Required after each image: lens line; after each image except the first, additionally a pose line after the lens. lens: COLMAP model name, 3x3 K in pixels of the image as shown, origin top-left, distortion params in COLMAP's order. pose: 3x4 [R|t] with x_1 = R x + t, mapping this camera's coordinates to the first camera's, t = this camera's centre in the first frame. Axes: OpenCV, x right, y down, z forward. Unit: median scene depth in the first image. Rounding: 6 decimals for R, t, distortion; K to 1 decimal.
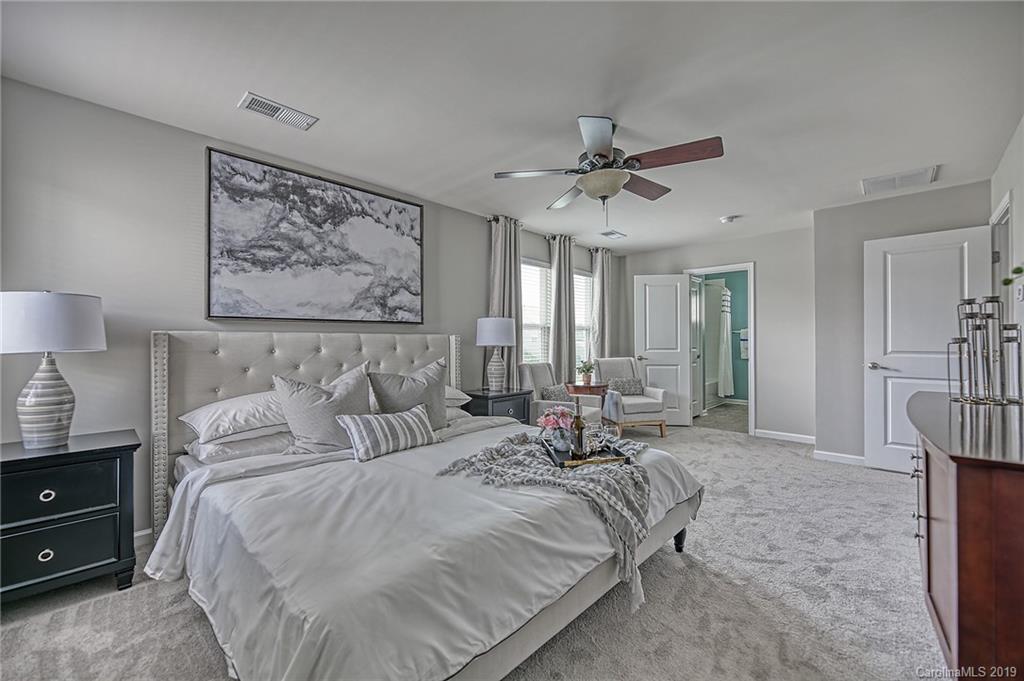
lens RADIAL K [[411.0, 0, 510.2], [0, 411.0, 338.5], [0, 0, 1]] dist [0.003590, -0.004524]
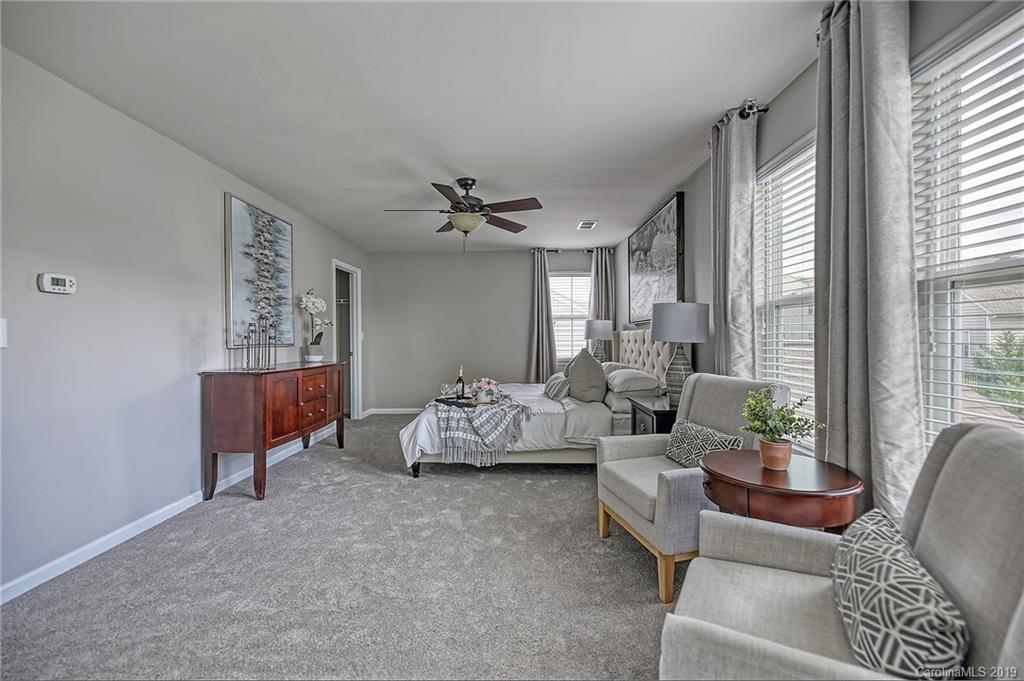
lens RADIAL K [[416.5, 0, 510.5], [0, 416.5, 338.8], [0, 0, 1]] dist [0.002711, -0.004663]
pose [[-0.736596, 0.006047, -0.676306, 0.805945], [0.005616, 0.999980, 0.002825, 0.011775], [0.676310, -0.001718, -0.736615, 1.608741]]
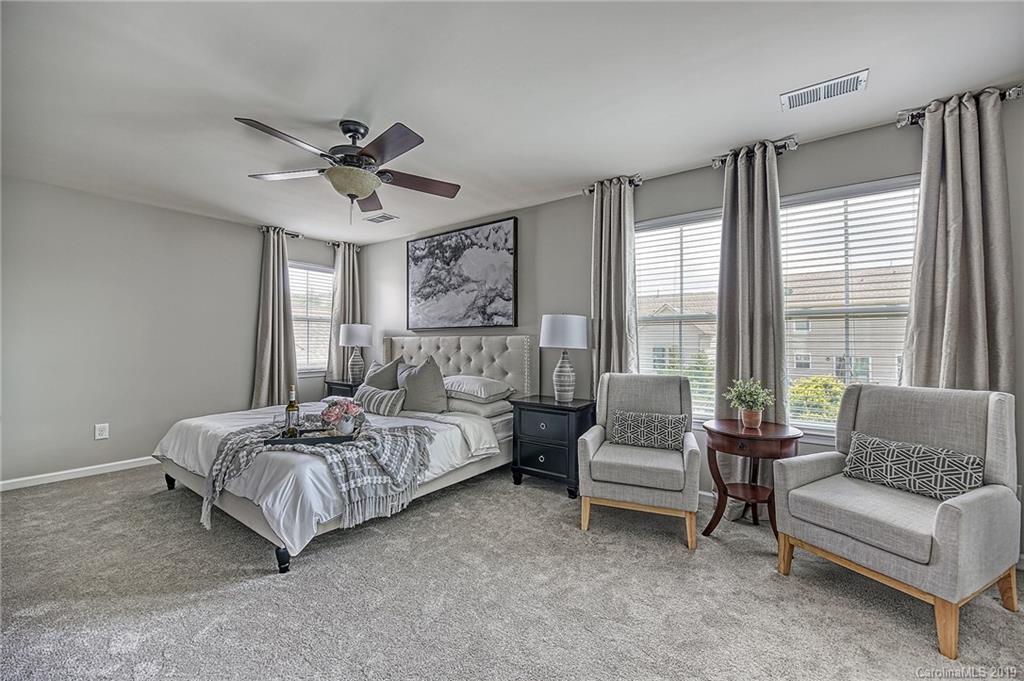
lens RADIAL K [[411.0, 0, 510.2], [0, 411.0, 338.5], [0, 0, 1]] dist [0.003590, -0.004524]
pose [[0.122577, -0.013238, -0.992371, 0.946242], [-0.000808, 0.999909, -0.013439, 0.012203], [0.992459, 0.002449, 0.122555, 0.953890]]
